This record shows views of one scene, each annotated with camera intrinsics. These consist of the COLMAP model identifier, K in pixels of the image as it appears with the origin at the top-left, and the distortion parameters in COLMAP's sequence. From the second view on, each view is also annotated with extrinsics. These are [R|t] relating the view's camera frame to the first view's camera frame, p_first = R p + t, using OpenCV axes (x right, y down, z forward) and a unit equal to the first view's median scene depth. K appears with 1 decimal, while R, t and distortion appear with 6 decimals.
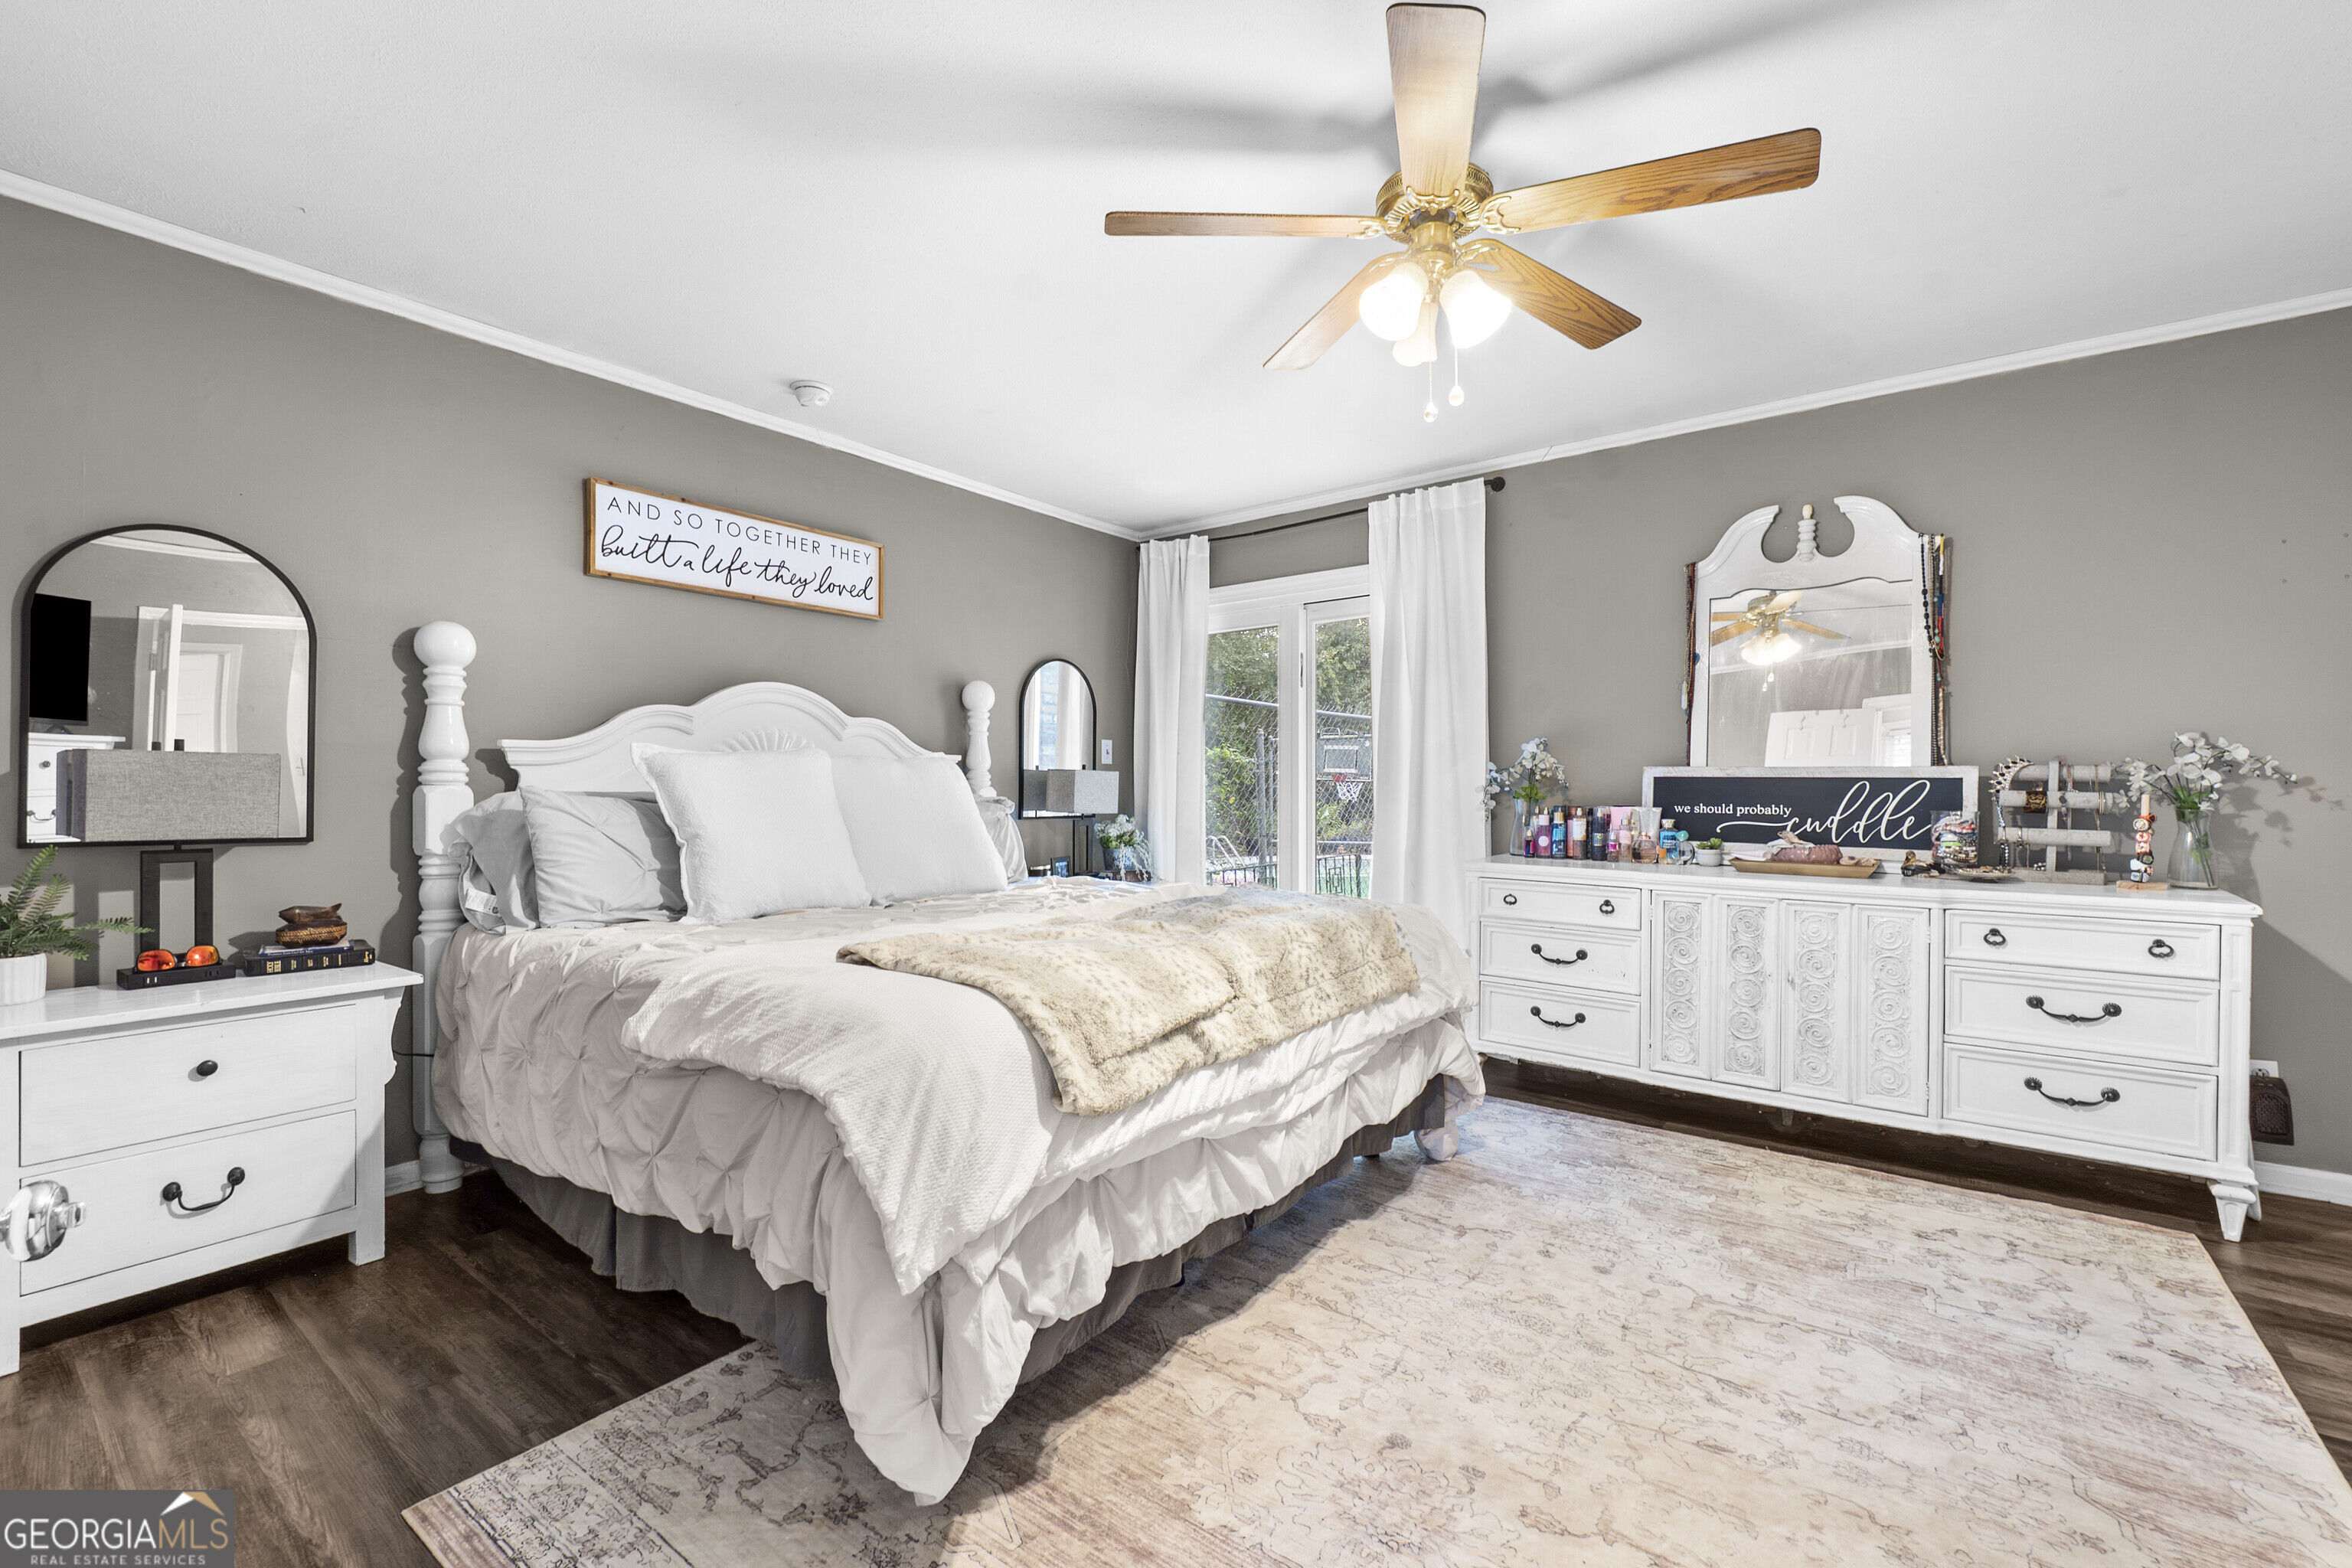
lens RADIAL K [[1010.2, 0, 1167.9], [0, 1010.2, 787.2], [0, 0, 1]] dist [-0.000939, 0.000273]
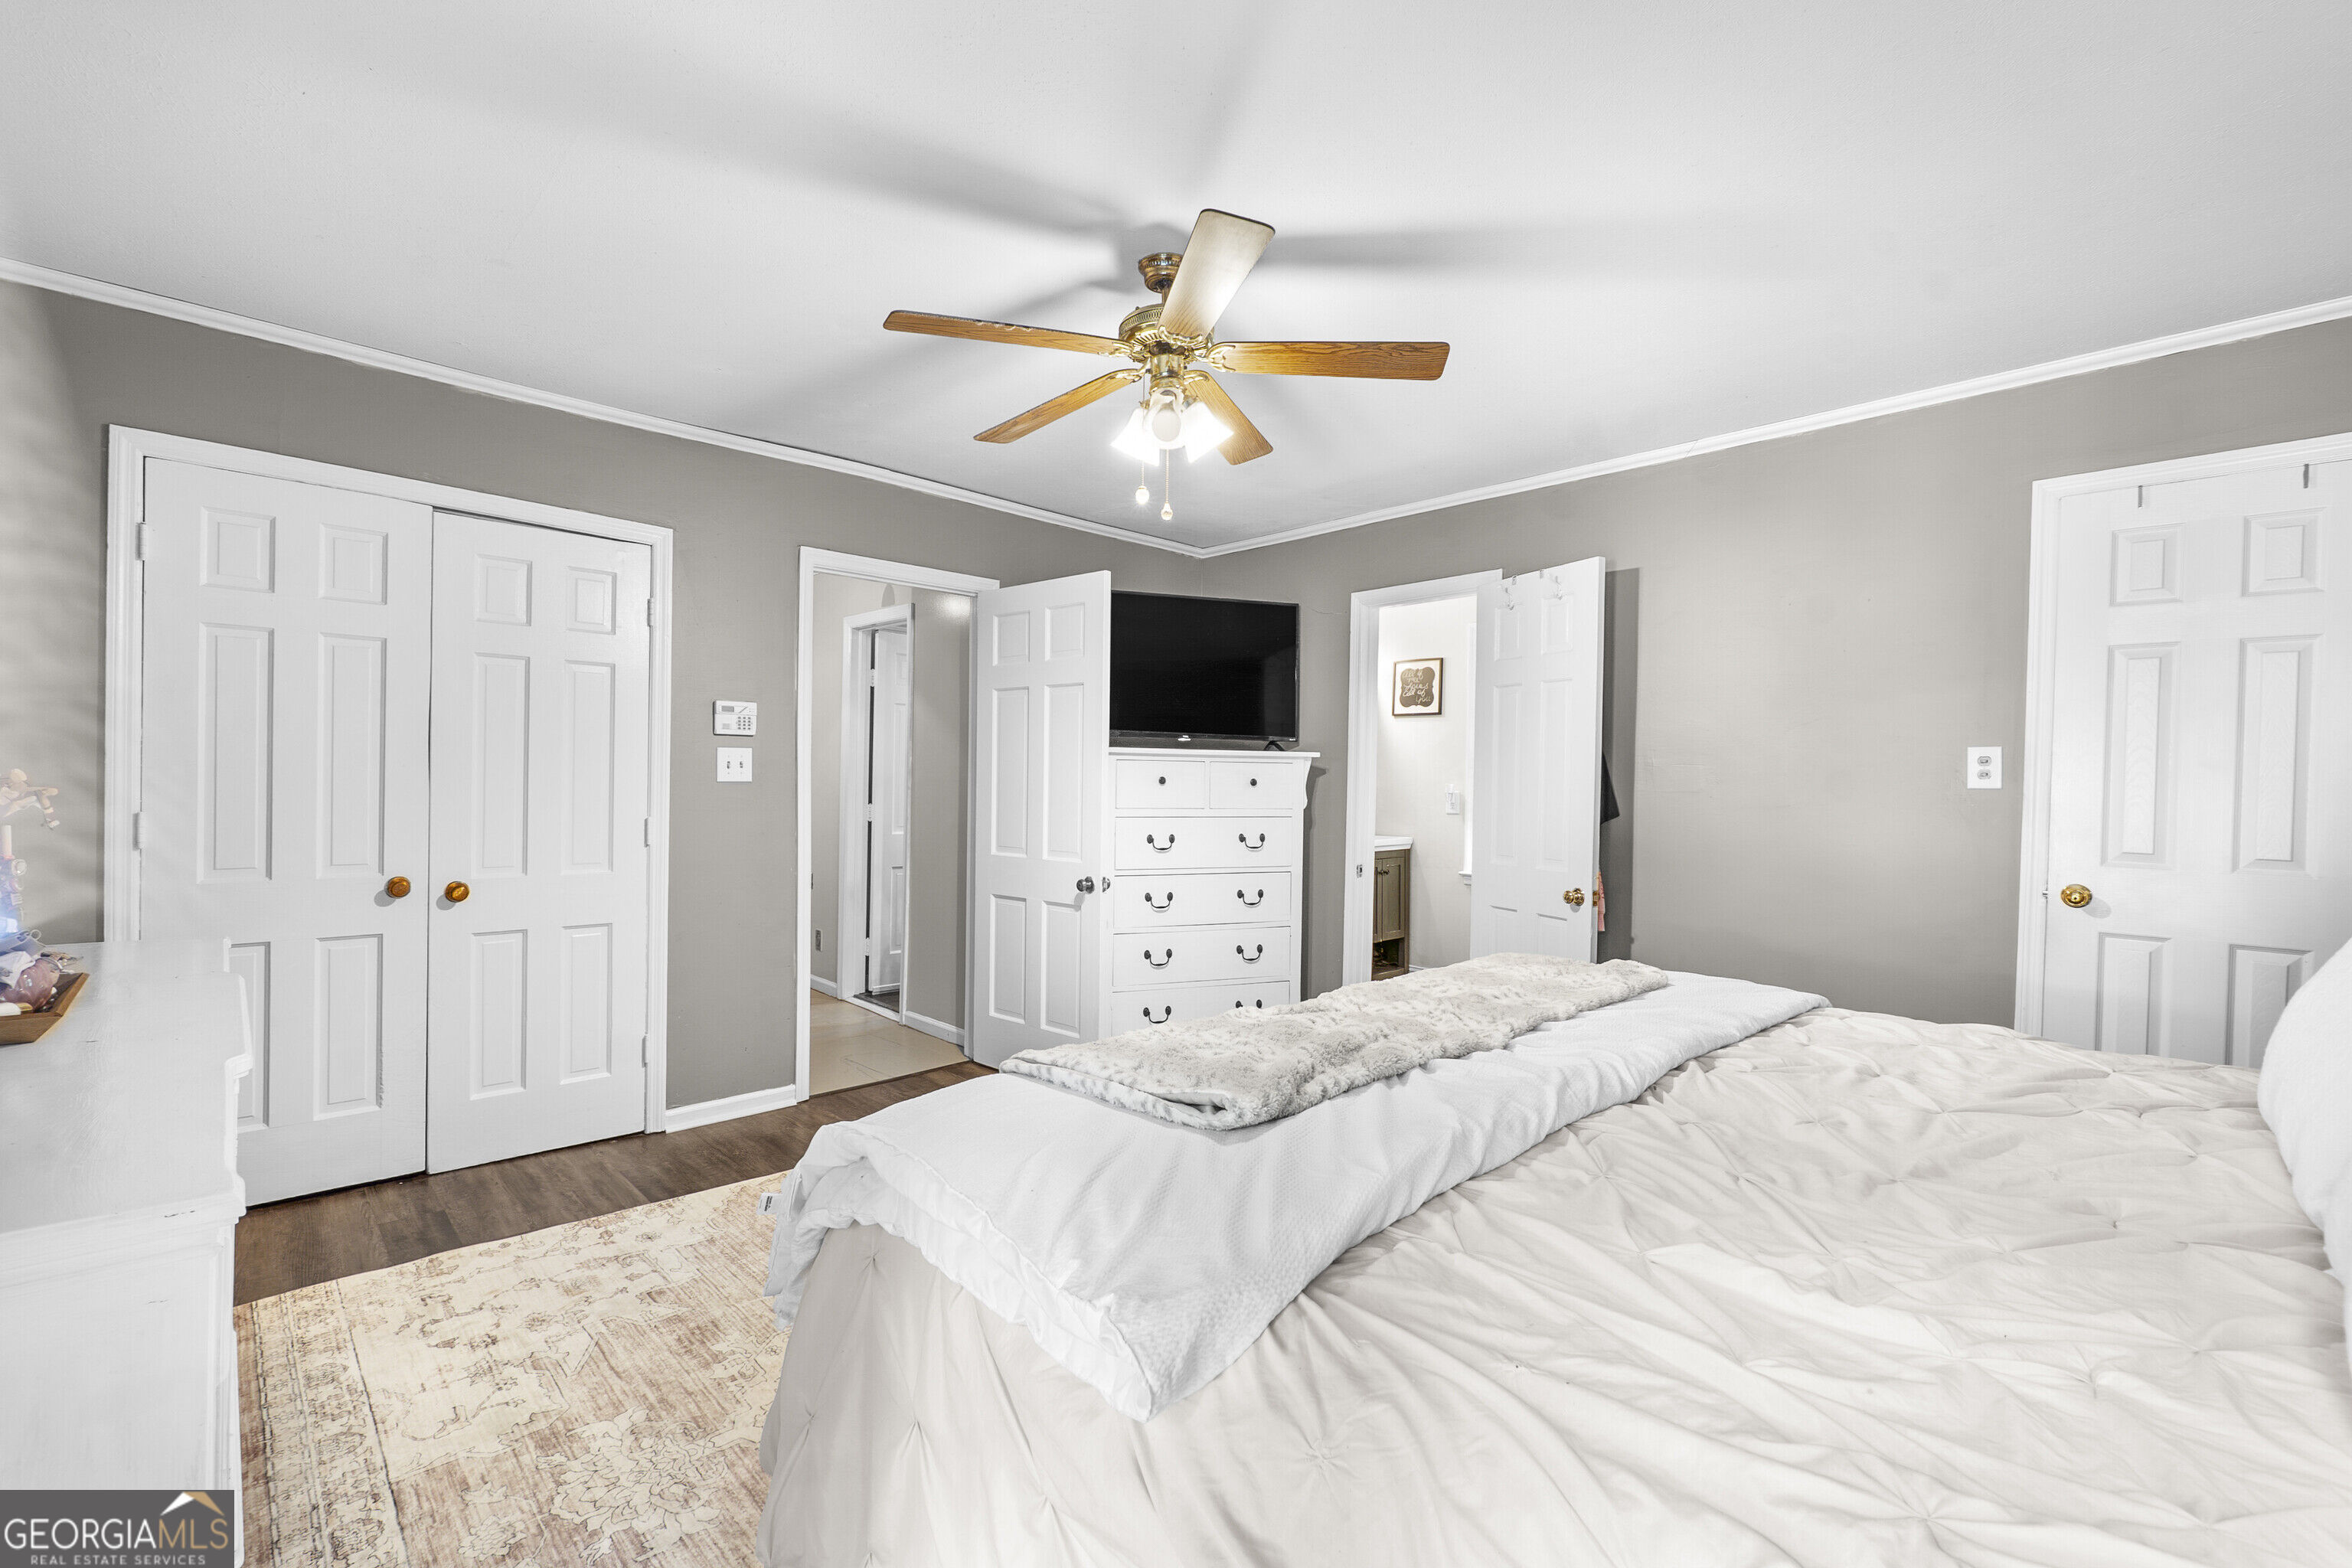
lens RADIAL K [[1010.2, 0, 1167.9], [0, 1010.2, 787.2], [0, 0, 1]] dist [-0.000939, 0.000273]
pose [[-0.987147, -0.017929, 0.158803, 0.040295], [-0.017271, 0.999836, 0.005517, -0.033485], [-0.158876, 0.002704, -0.987295, 1.397412]]
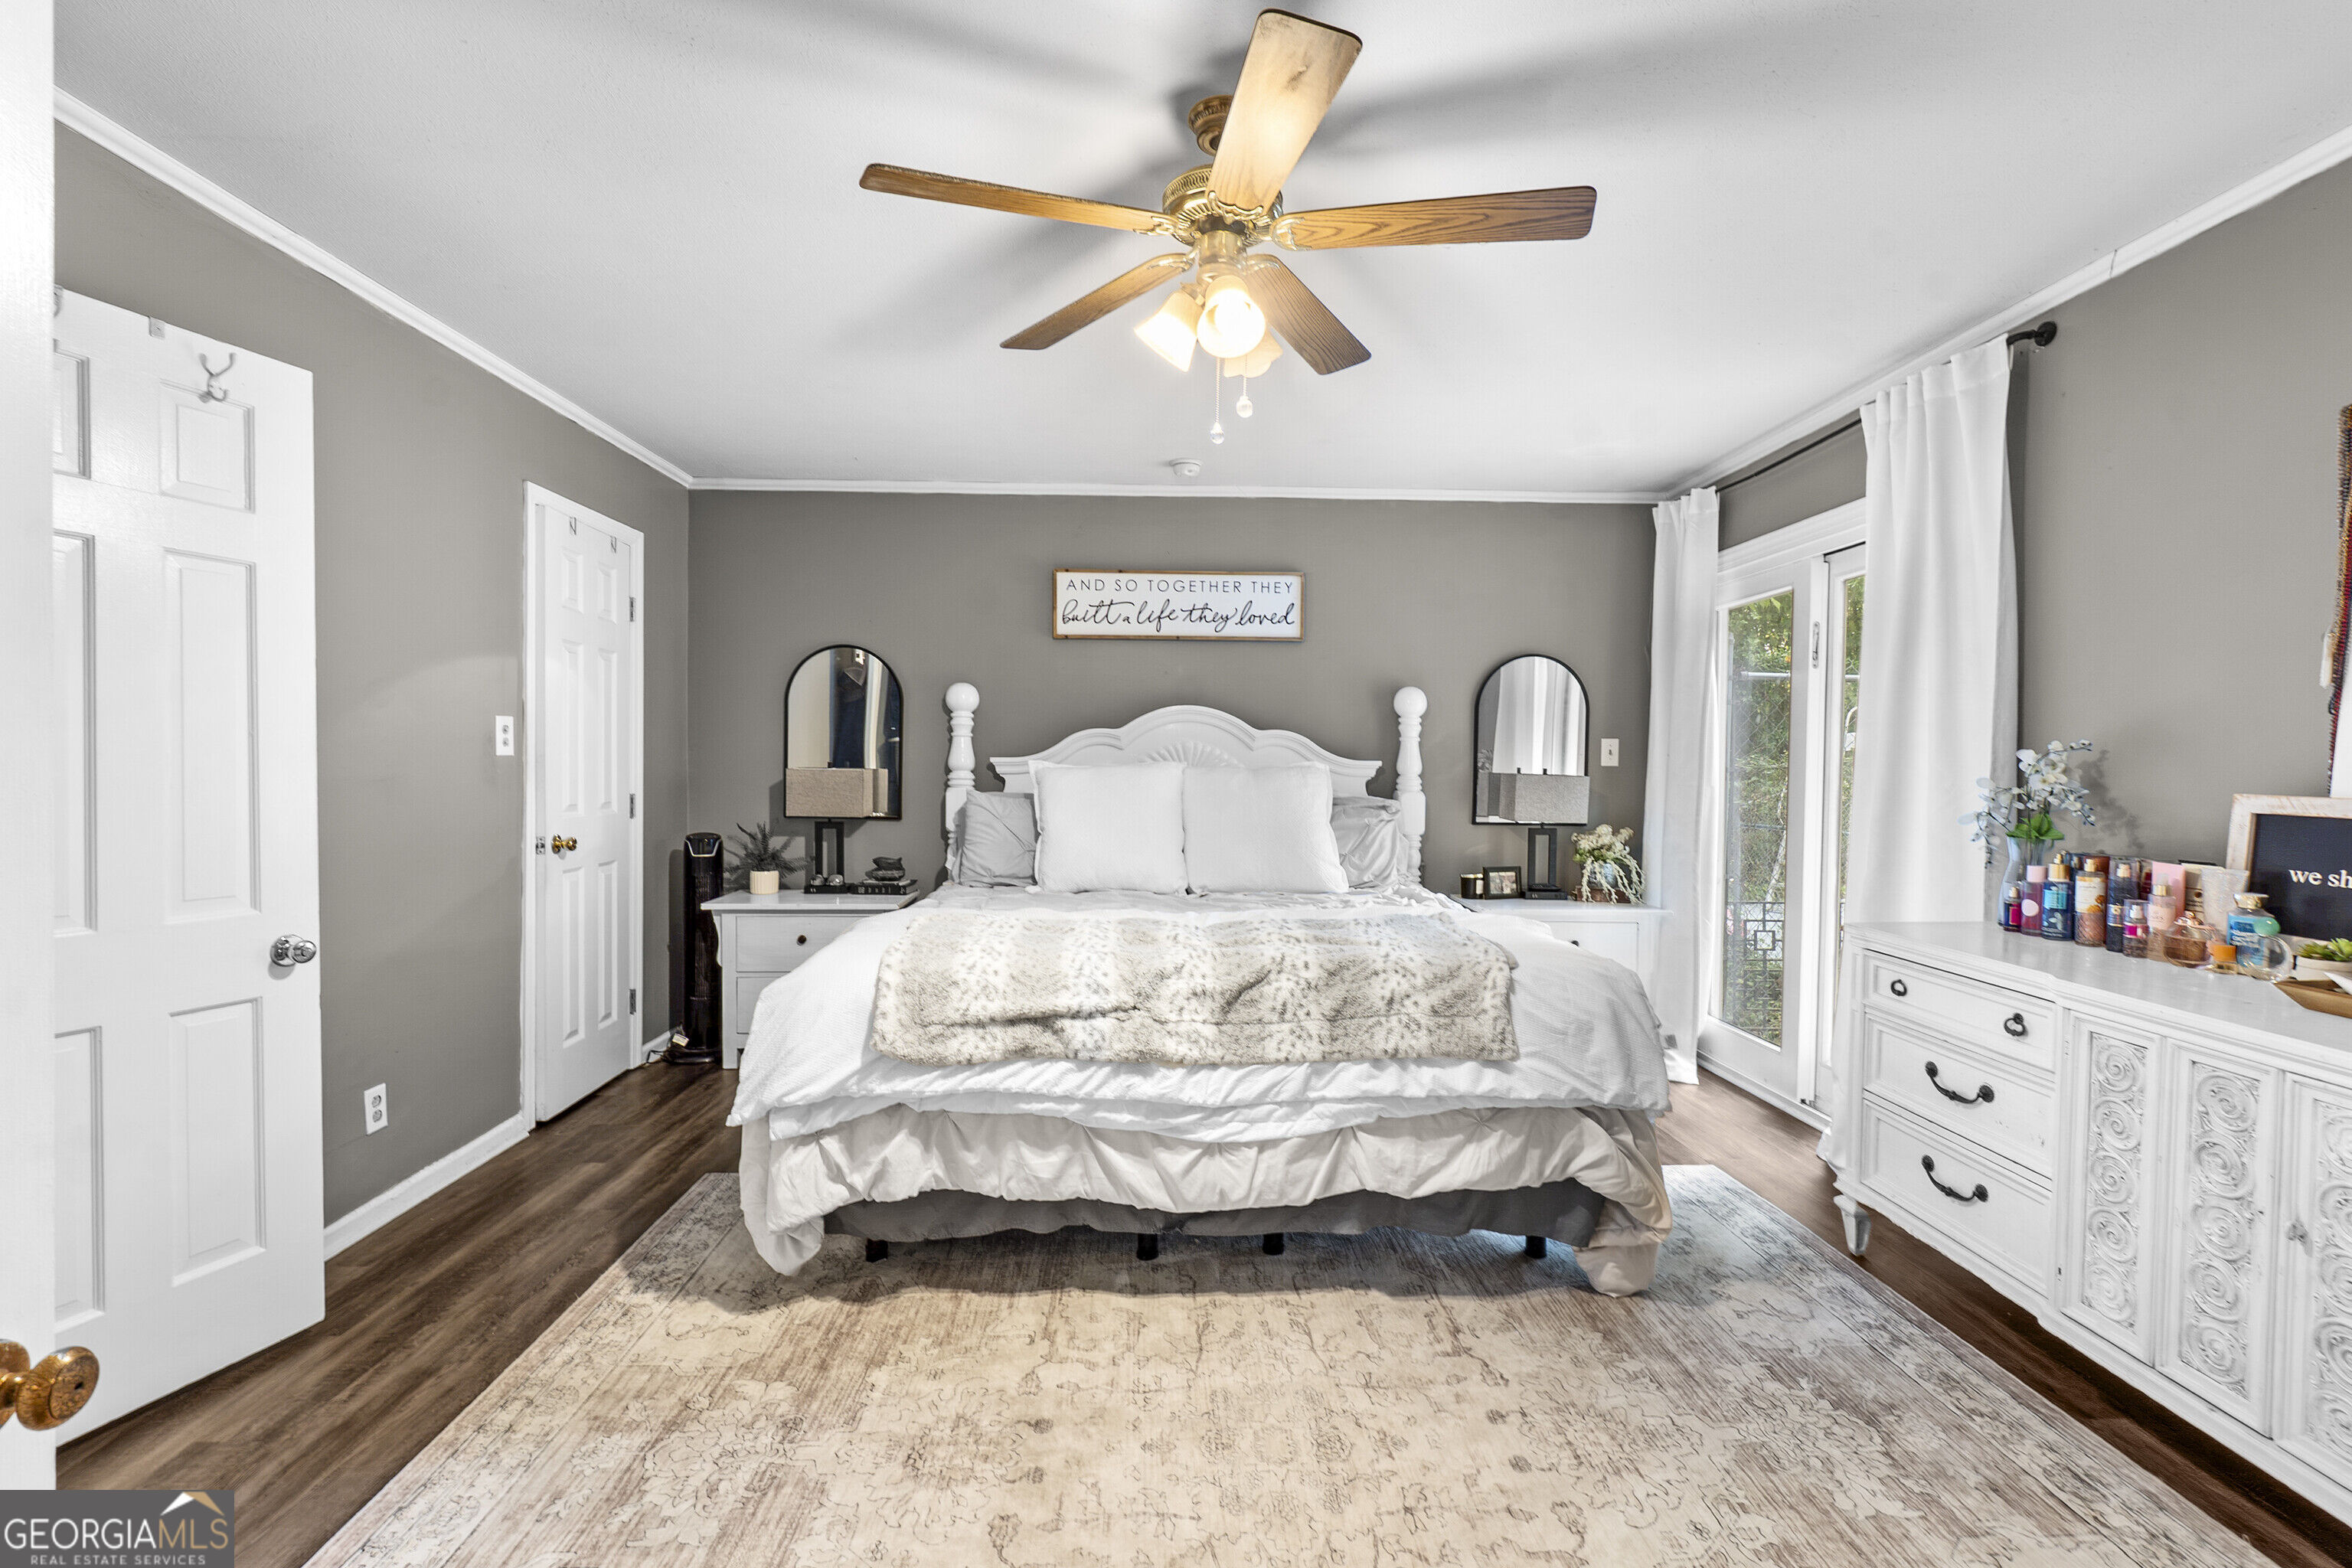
lens RADIAL K [[1010.2, 0, 1167.9], [0, 1010.2, 787.2], [0, 0, 1]] dist [-0.000939, 0.000273]
pose [[0.626725, 0.024863, -0.778844, 0.627672], [-0.007856, 0.999642, 0.025589, -0.039618], [0.779201, -0.009919, 0.626696, 0.233920]]
